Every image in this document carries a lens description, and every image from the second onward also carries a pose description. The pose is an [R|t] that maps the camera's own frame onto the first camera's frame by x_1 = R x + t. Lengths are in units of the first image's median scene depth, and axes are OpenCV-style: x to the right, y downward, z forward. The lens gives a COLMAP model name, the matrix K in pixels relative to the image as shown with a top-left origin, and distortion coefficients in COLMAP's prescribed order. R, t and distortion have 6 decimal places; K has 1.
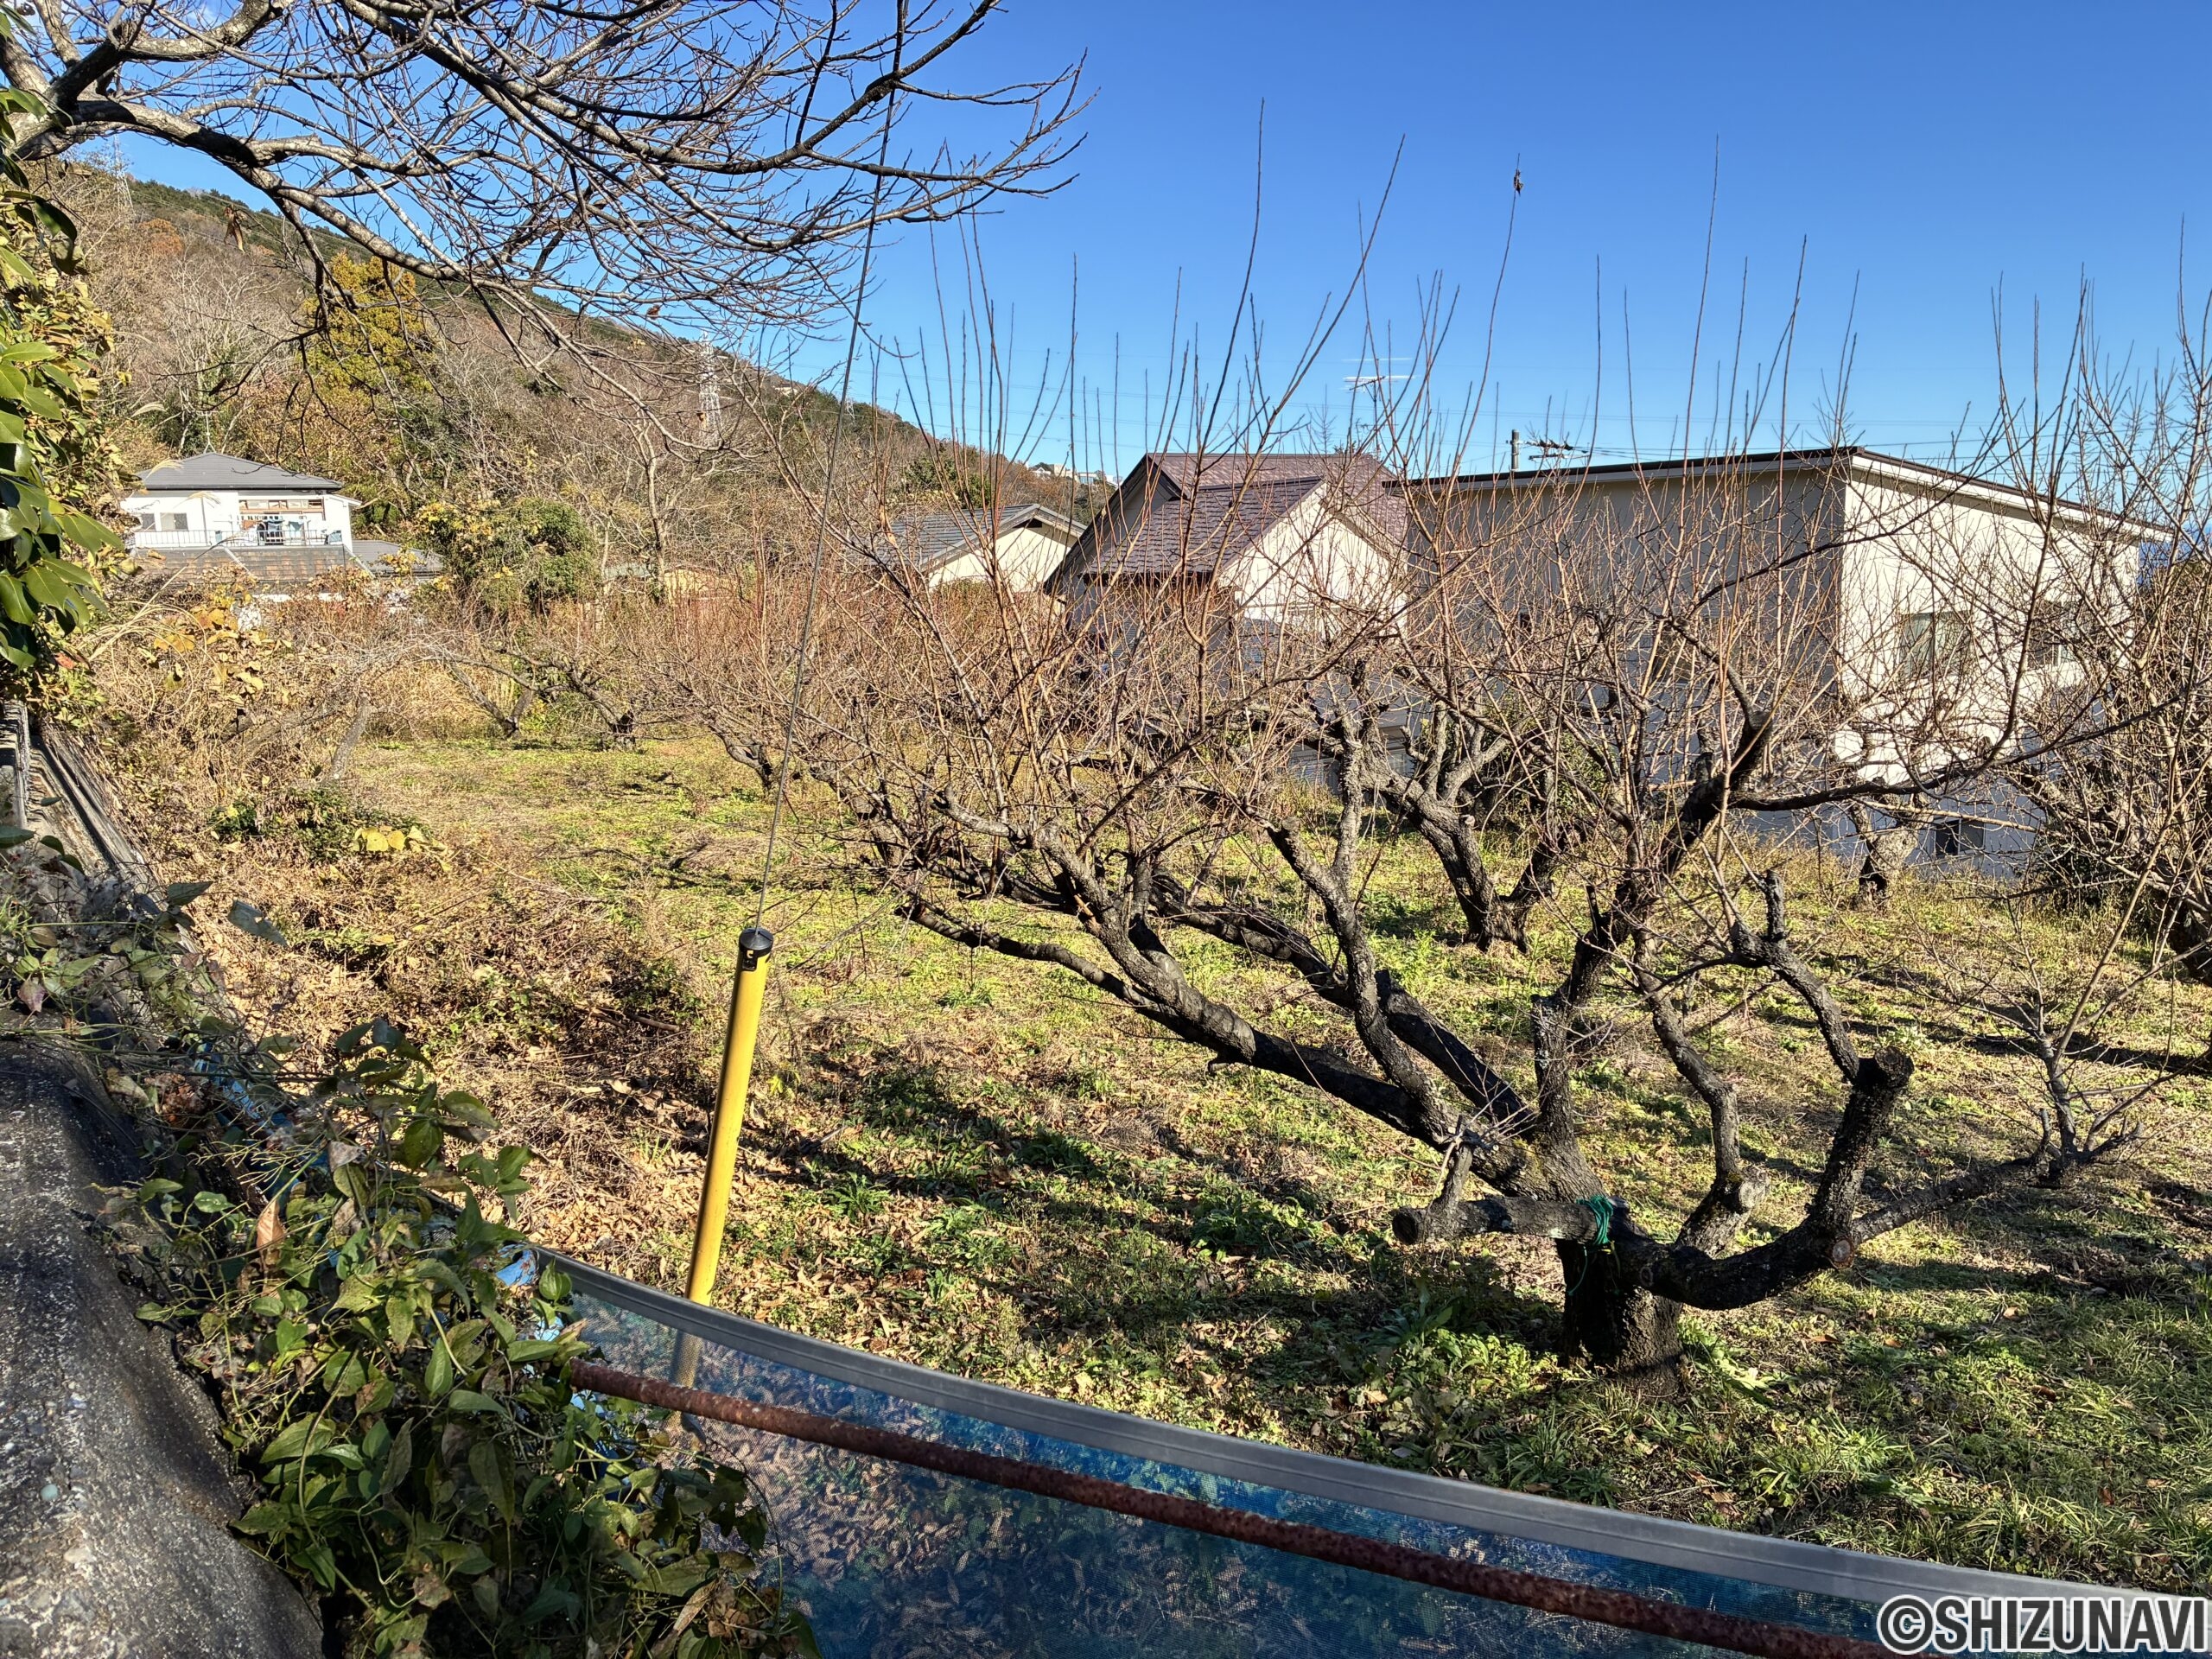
lens RADIAL K [[1672.8, 0, 1106.0], [0, 1672.8, 829.5], [0, 0, 1]] dist [0.003686, -0.001567]
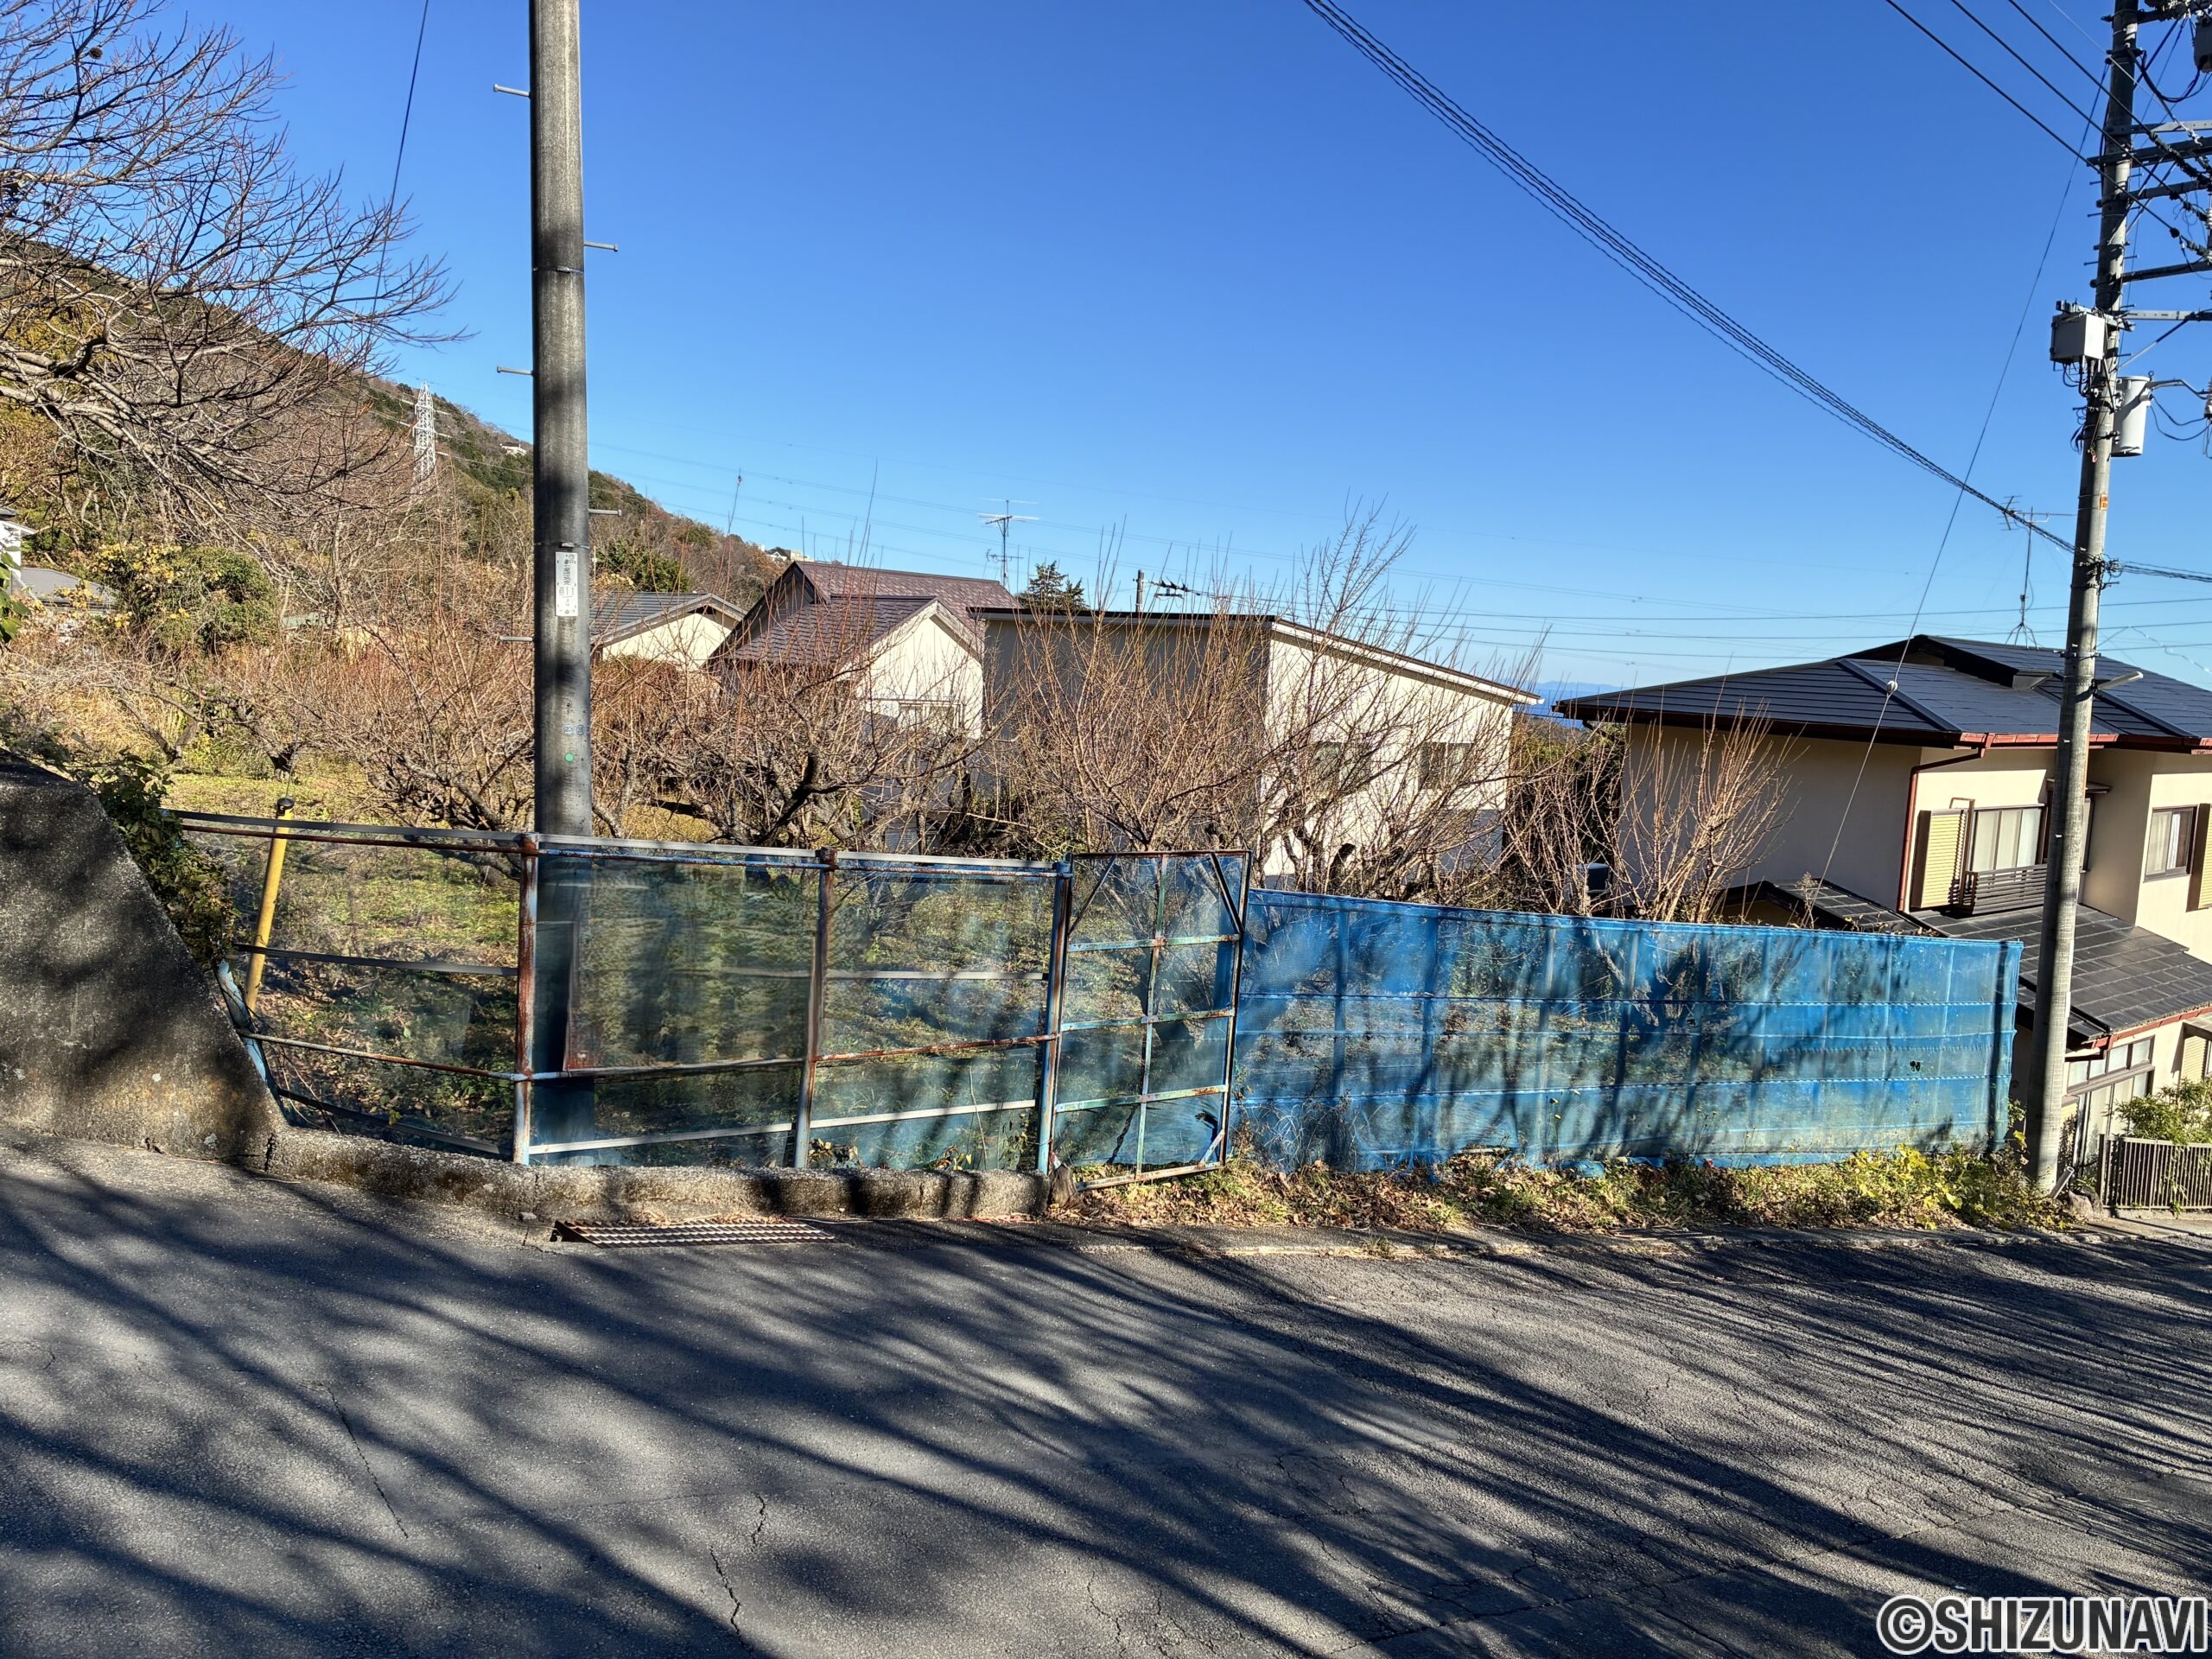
lens RADIAL K [[1644.4, 0, 1106.0], [0, 1644.4, 829.5], [0, 0, 1]] dist [0.110859, -0.137504]
pose [[0.984099, 0.064769, 0.165388, 0.055515], [-0.054982, 0.996492, -0.063091, 0.019748], [-0.168895, 0.052994, 0.984208, -0.153353]]
